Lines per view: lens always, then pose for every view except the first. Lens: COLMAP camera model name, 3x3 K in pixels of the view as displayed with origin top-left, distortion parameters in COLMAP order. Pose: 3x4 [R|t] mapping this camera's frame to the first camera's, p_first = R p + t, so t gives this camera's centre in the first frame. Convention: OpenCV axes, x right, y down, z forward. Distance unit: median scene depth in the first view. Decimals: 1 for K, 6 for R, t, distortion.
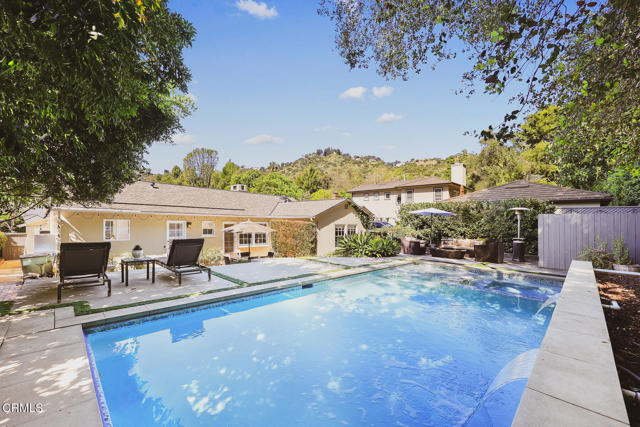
lens RADIAL K [[253.9, 0, 314.8], [0, 253.9, 213.9], [0, 0, 1]] dist [0.013688, -0.000044]
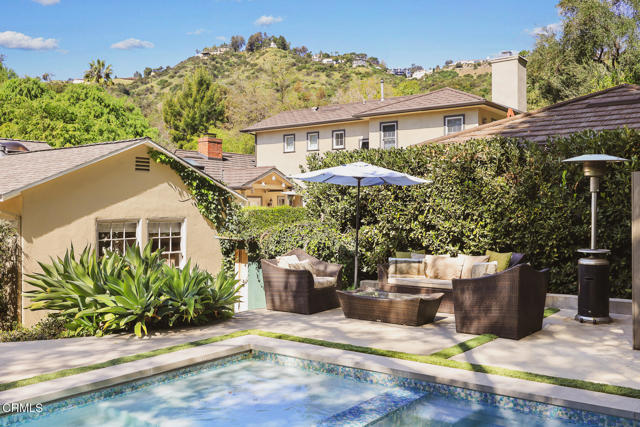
lens RADIAL K [[598.8, 0, 320.0], [0, 598.8, 213.5], [0, 0, 1]] dist [-0.001112, 0.007736]
pose [[0.988850, -0.025417, 0.146732, 0.149316], [0.019803, 0.999019, 0.039598, 0.005183], [-0.147594, -0.036251, 0.988383, 0.133114]]
